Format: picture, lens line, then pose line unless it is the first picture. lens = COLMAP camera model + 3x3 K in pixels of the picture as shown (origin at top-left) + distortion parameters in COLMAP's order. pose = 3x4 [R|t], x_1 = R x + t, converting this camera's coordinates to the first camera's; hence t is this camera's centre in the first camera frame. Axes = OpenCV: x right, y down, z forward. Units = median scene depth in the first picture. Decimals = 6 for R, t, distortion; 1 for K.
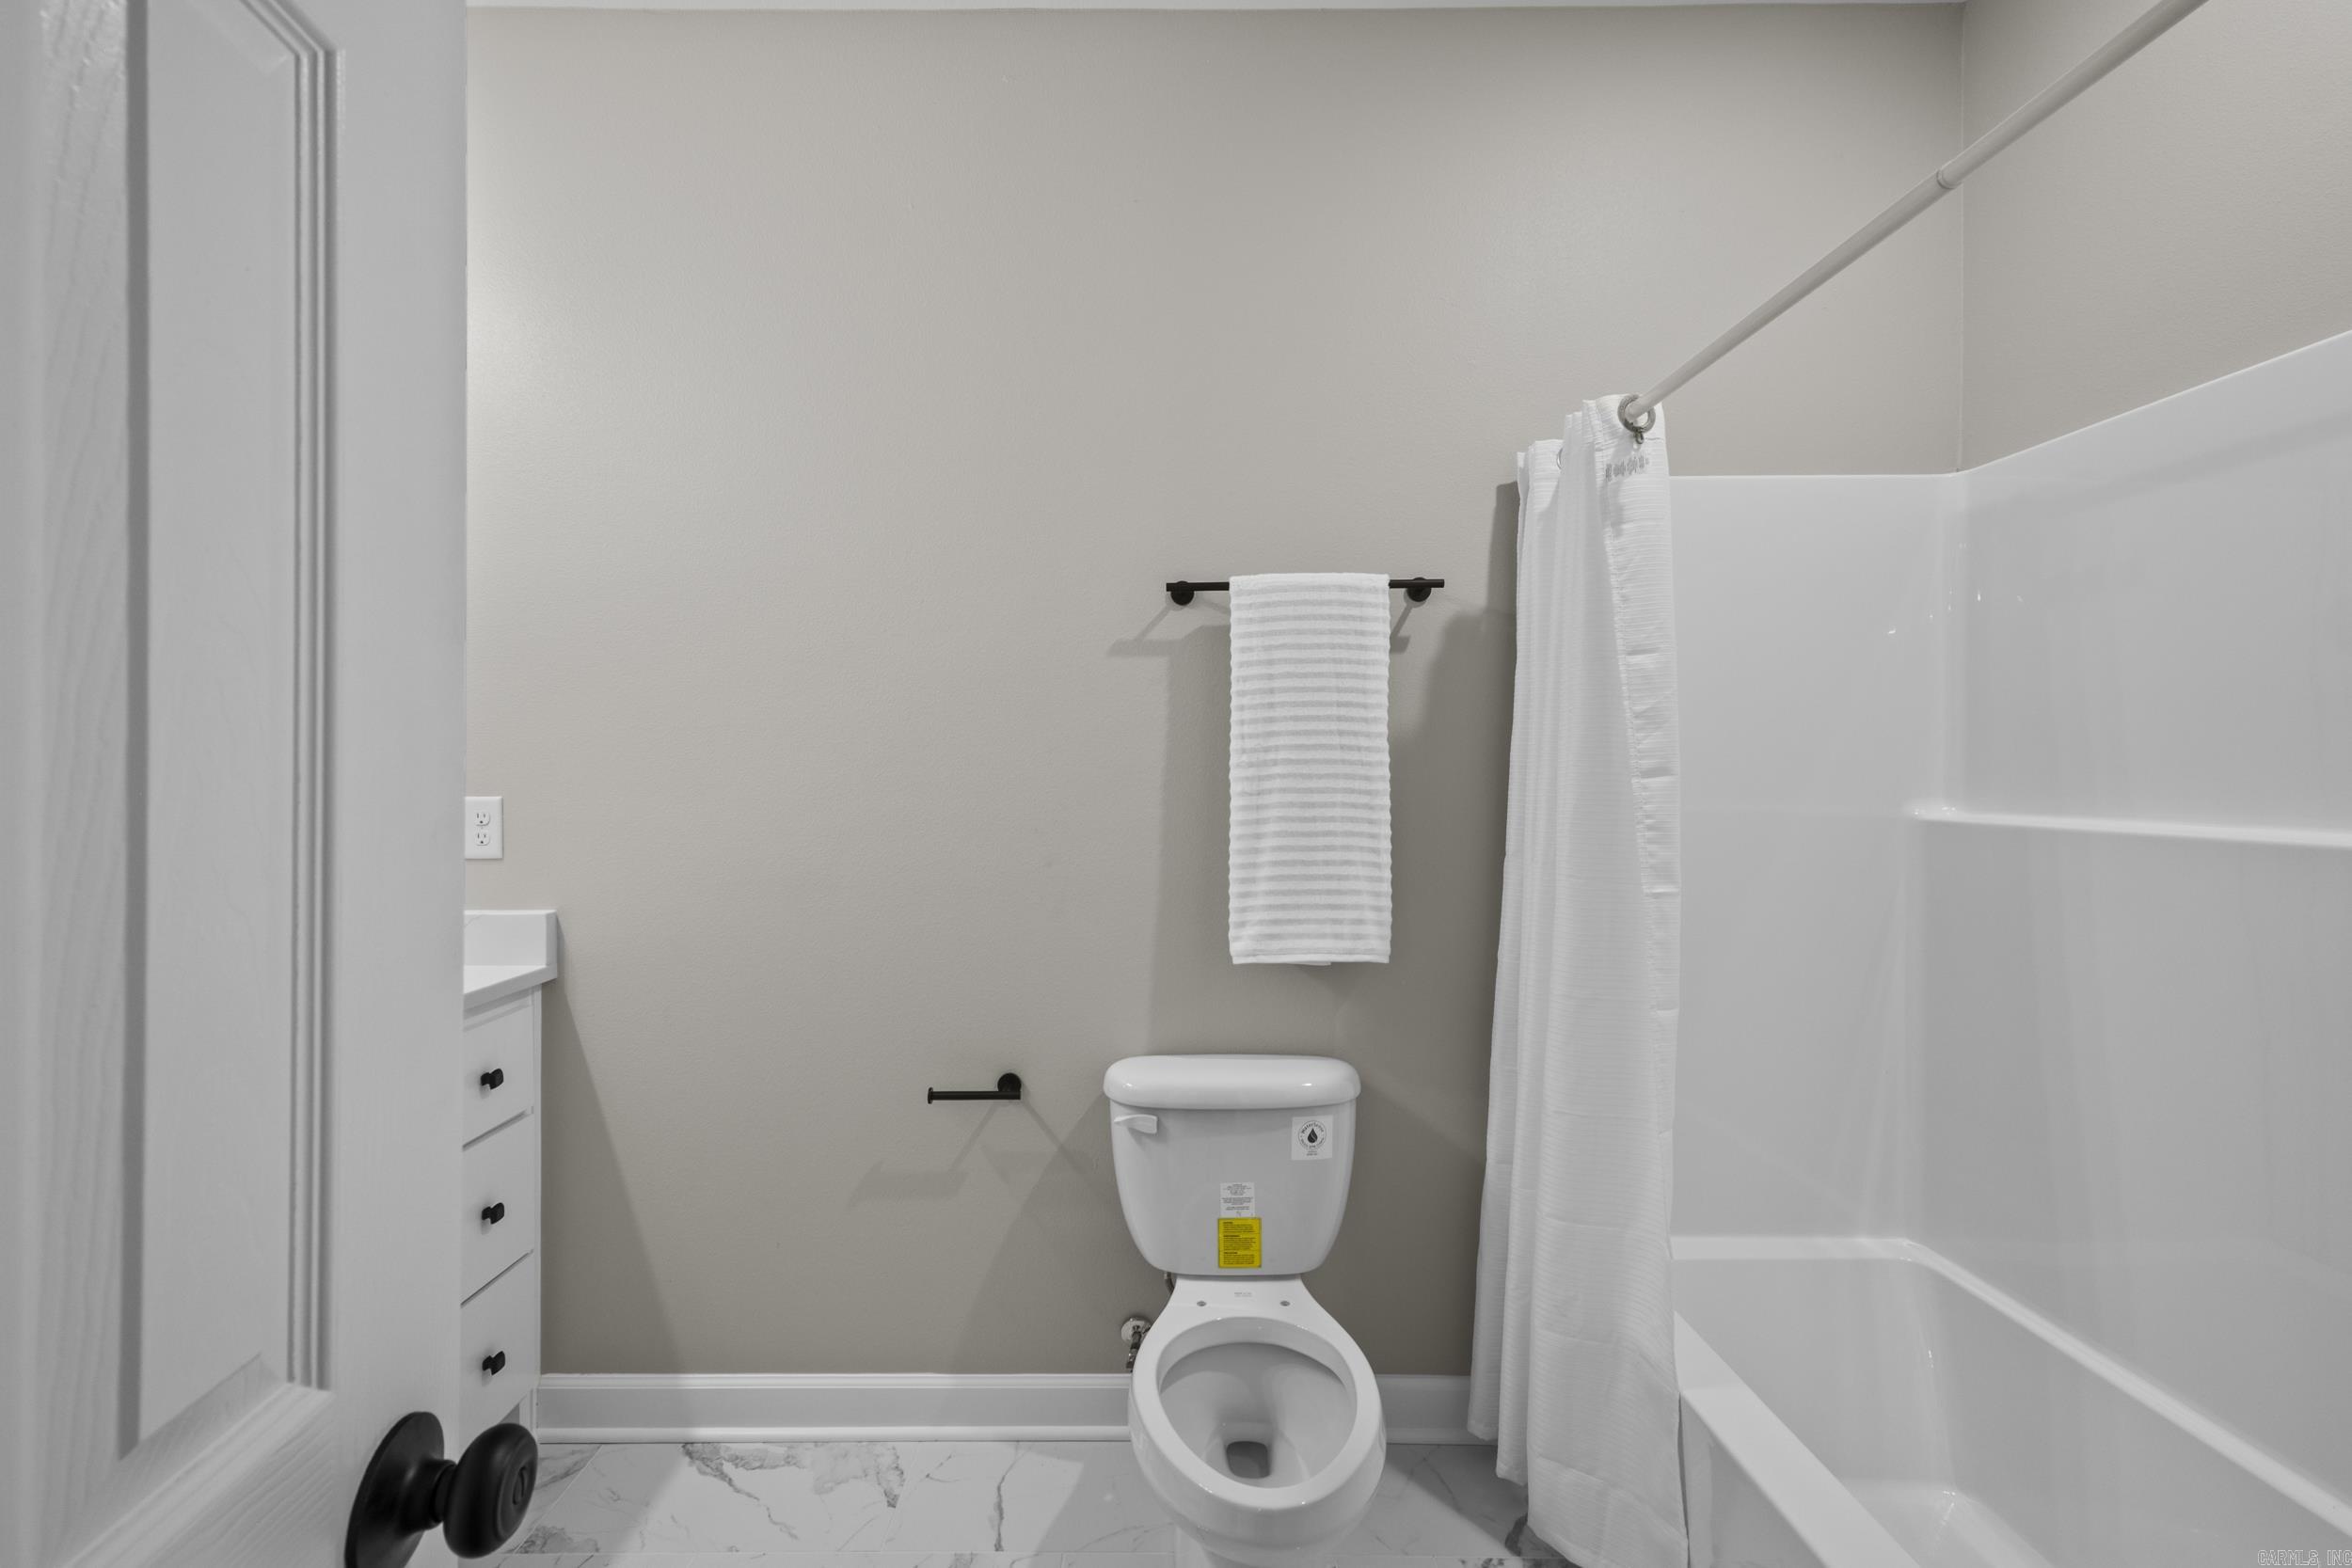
lens RADIAL K [[1010.8, 0, 1176.5], [0, 1010.8, 792.5], [0, 0, 1]] dist [0.004340, 0.000306]
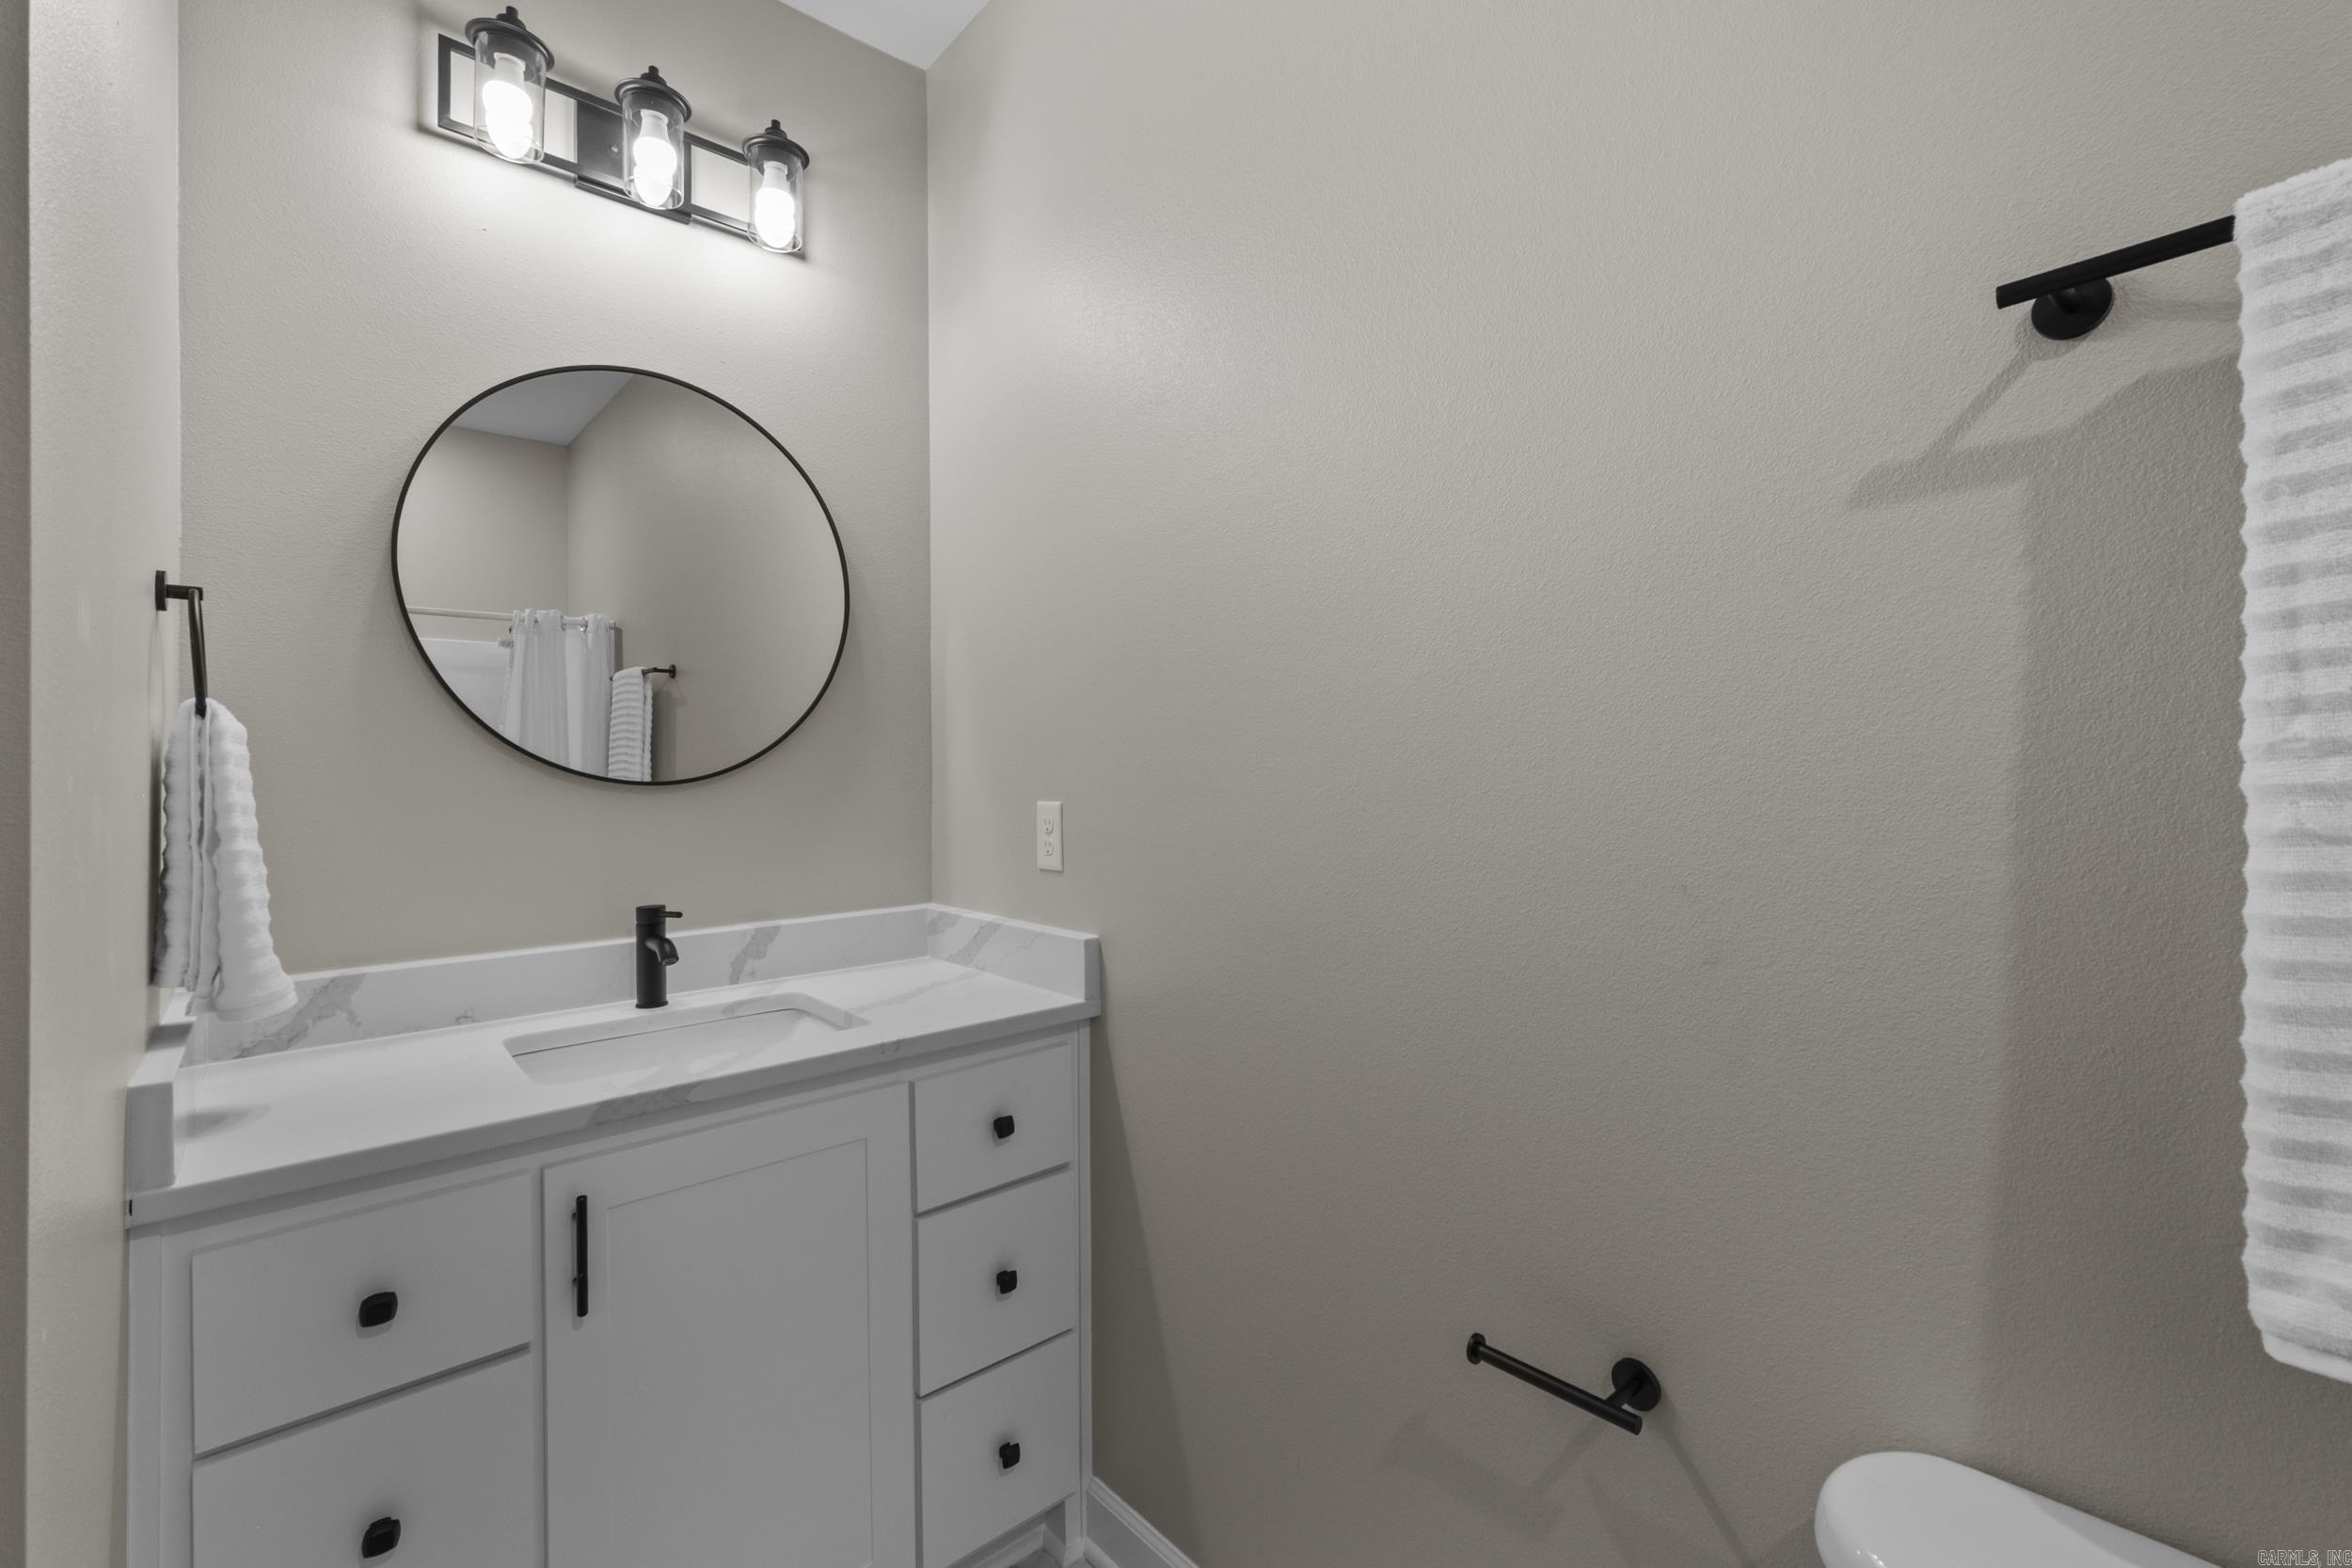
lens RADIAL K [[1010.8, 0, 1155.3], [0, 1010.8, 761.2], [0, 0, 1]] dist [0.004340, 0.000306]
pose [[0.642453, -0.013513, -0.766206, 0.077684], [0.008605, 0.999909, -0.010420, -0.022395], [0.766276, 0.000101, 0.642511, 0.490688]]
